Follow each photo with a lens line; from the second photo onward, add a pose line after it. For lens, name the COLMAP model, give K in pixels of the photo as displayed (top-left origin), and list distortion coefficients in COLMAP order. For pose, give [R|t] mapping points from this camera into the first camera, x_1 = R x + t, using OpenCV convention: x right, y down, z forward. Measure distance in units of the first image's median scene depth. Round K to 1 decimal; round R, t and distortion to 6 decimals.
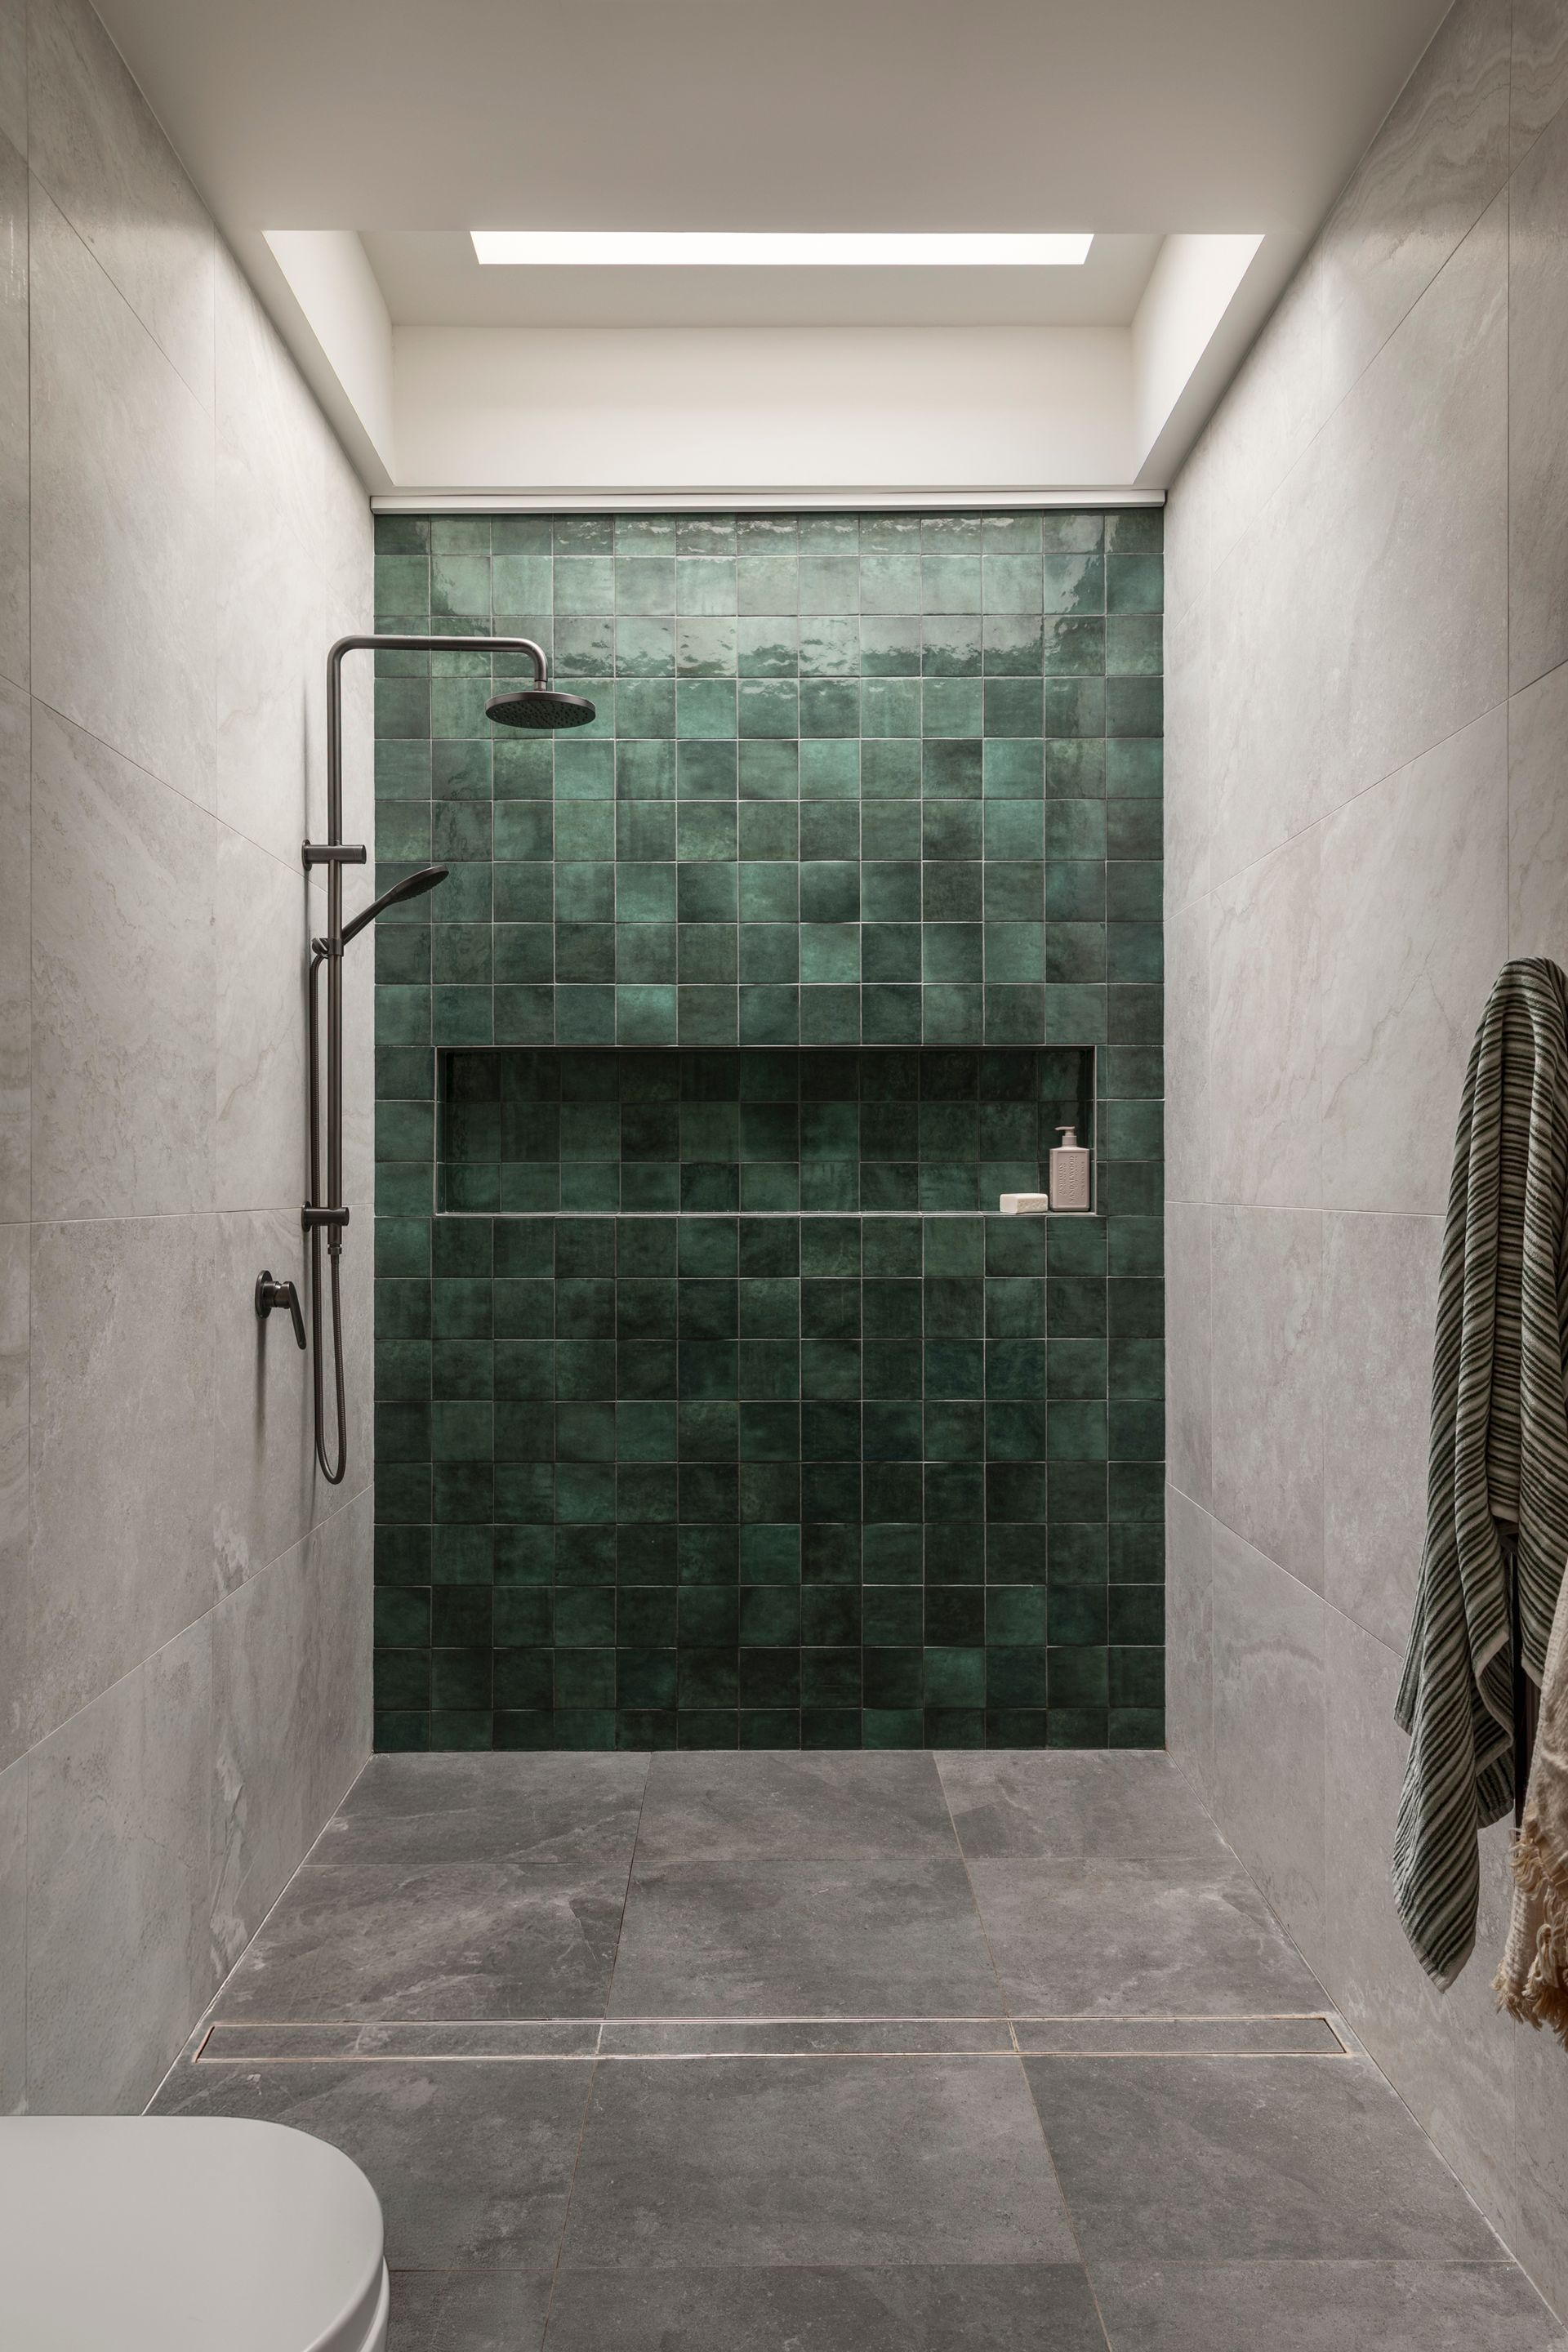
lens RADIAL K [[2443.8, 0, 784.0], [0, 2443.8, 1176.0], [0, 0, 1]] dist [0.008662, 0.003290]
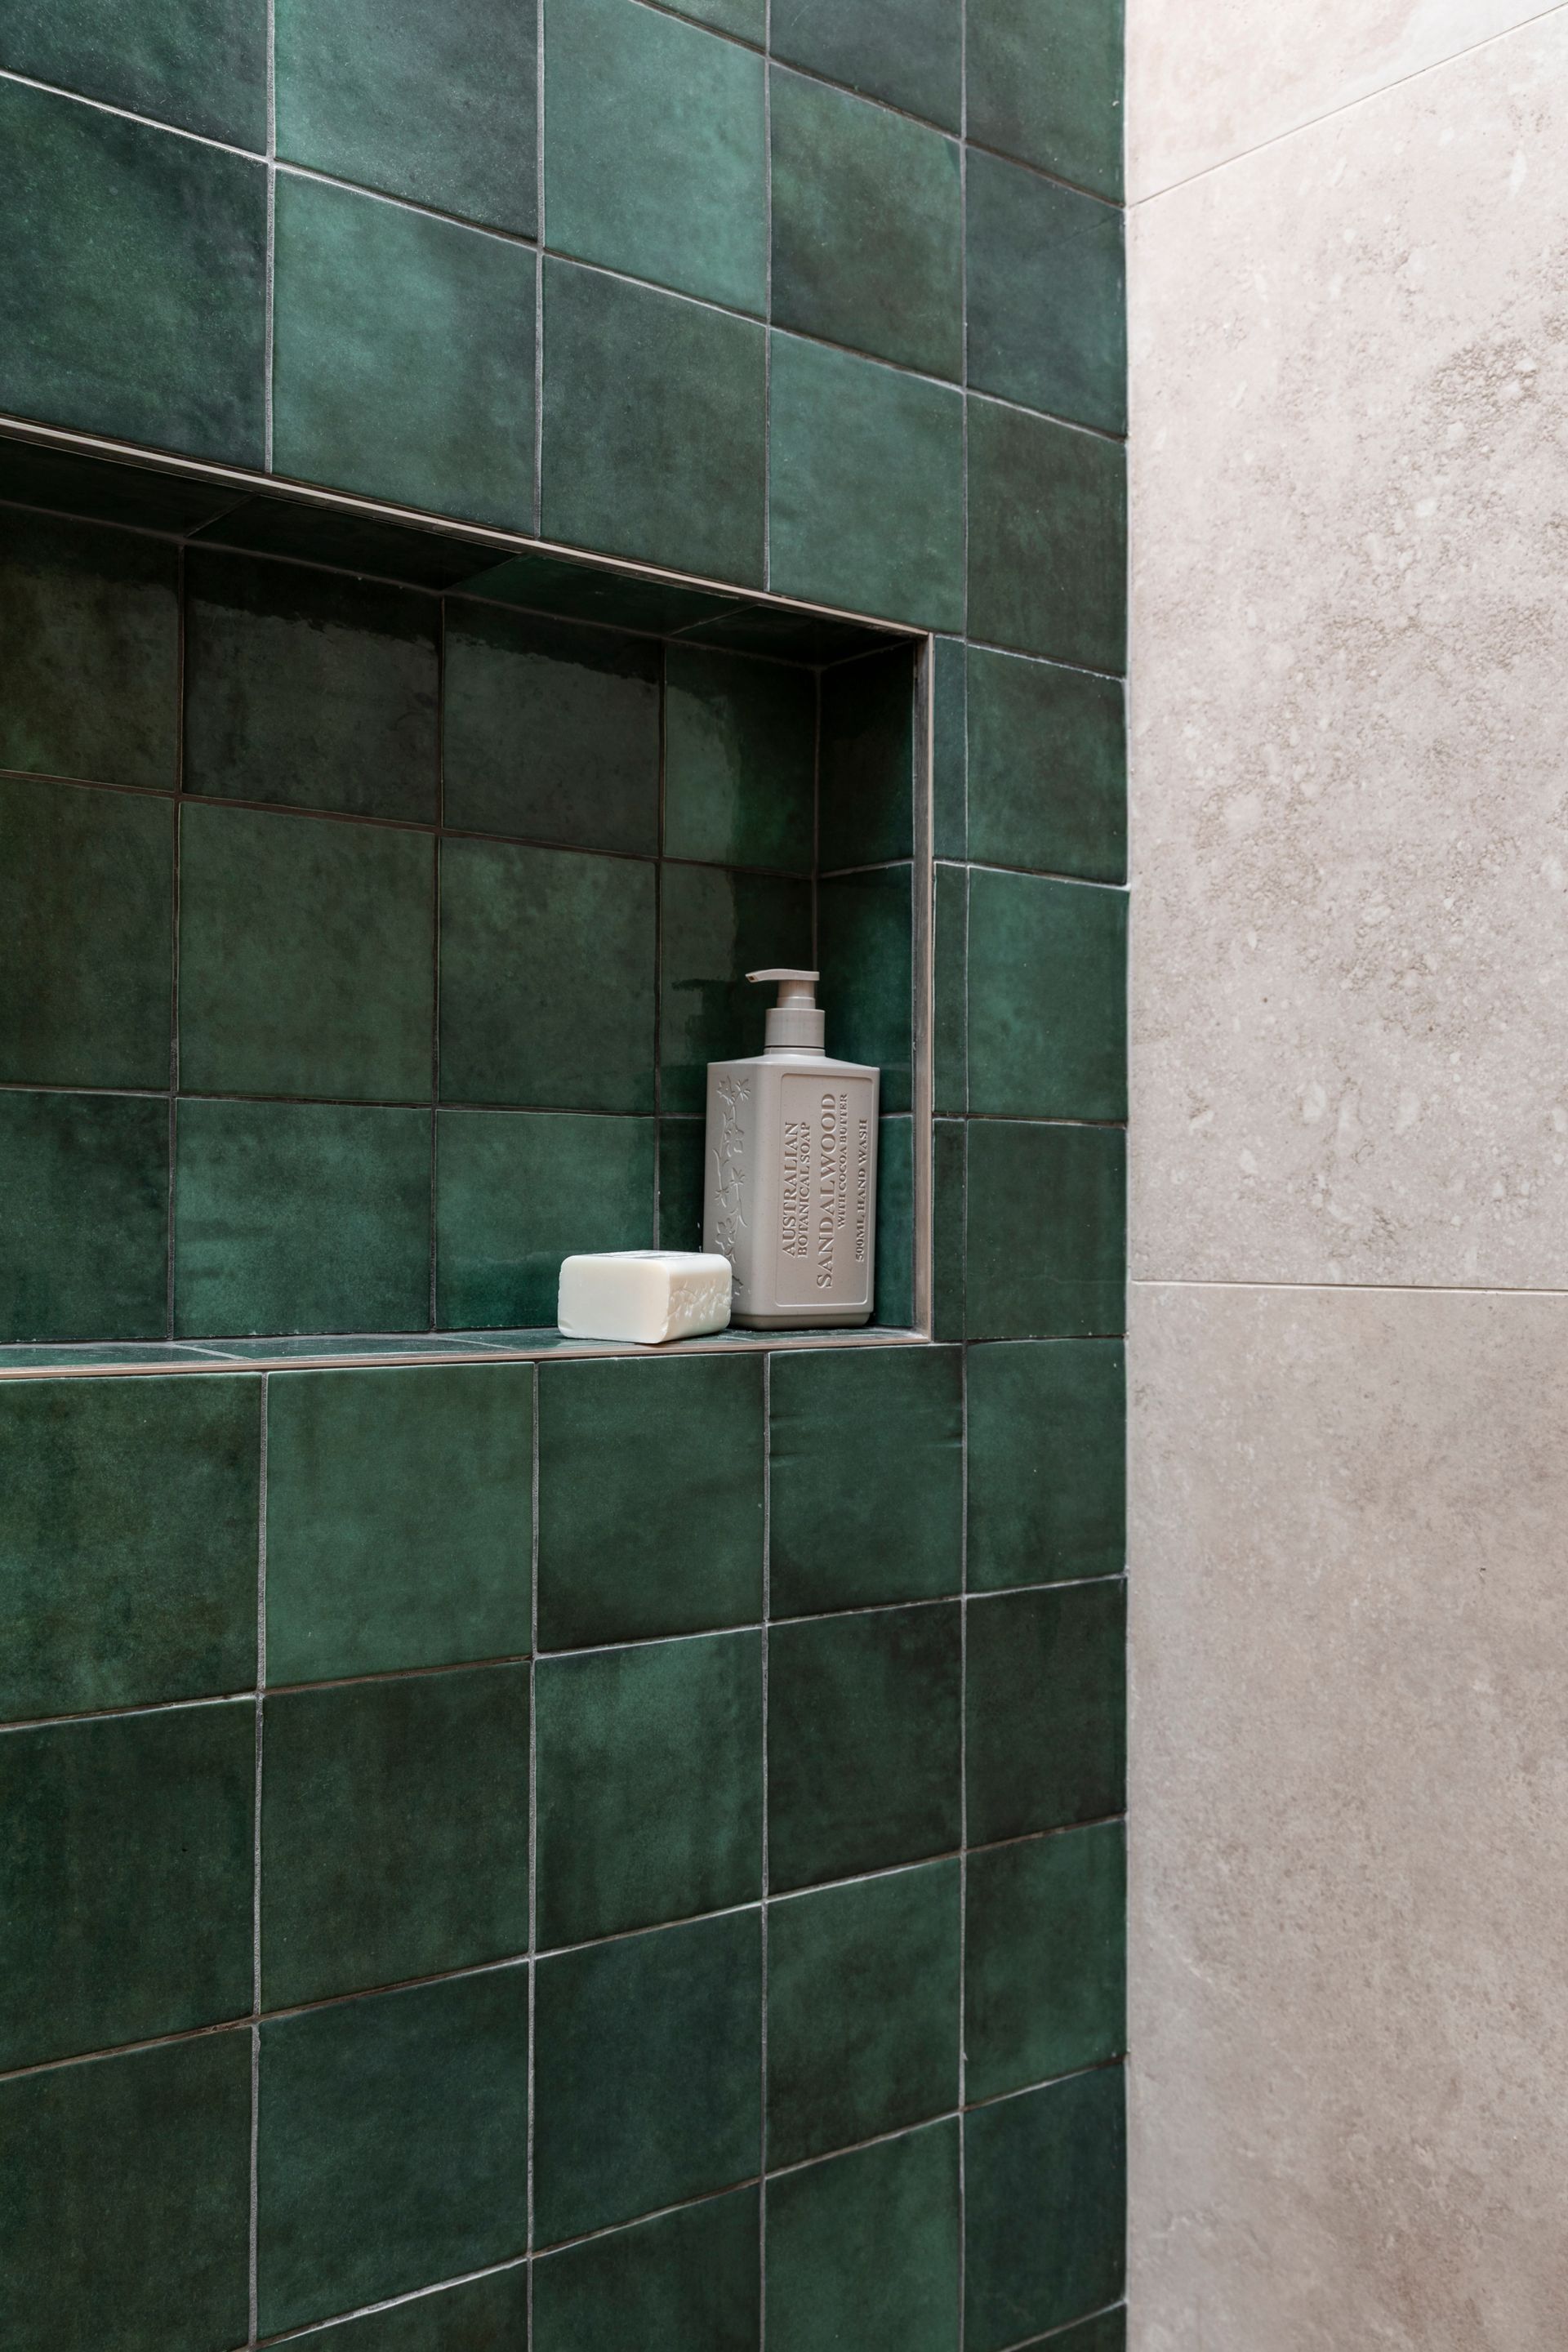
lens RADIAL K [[2264.6, 0, 784.0], [0, 2264.6, 1176.0], [0, 0, 1]] dist [0.004306, 0.010186]
pose [[0.786818, 0.018050, 0.616921, -0.020531], [-0.006314, 0.999755, -0.021198, 0.004592], [-0.617153, 0.012784, 0.786740, 0.834273]]
